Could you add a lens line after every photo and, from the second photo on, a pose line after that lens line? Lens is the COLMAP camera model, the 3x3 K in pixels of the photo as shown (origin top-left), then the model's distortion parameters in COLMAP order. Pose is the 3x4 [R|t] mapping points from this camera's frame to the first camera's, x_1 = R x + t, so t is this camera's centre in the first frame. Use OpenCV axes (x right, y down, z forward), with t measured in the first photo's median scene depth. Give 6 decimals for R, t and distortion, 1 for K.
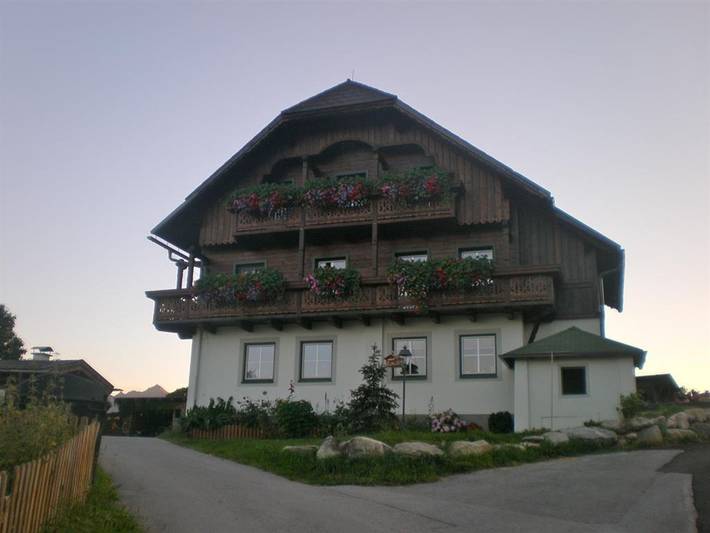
lens RADIAL K [[756.6, 0, 355.0], [0, 756.6, 266.5], [0, 0, 1]] dist [0.068405, 0.009373]
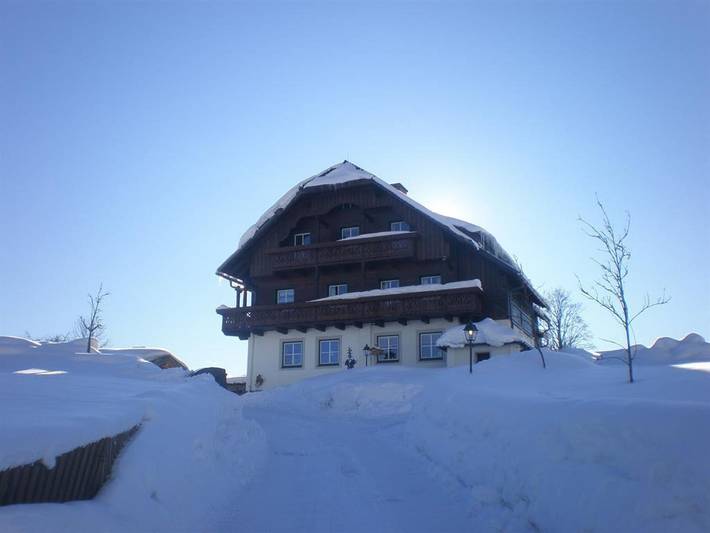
lens RADIAL K [[756.6, 0, 355.0], [0, 756.6, 266.5], [0, 0, 1]] dist [0.068405, 0.009373]
pose [[0.996674, -0.040046, -0.070971, 0.108630], [0.041600, 0.998923, 0.020554, -0.071582], [0.070071, -0.023438, 0.997267, -0.475209]]
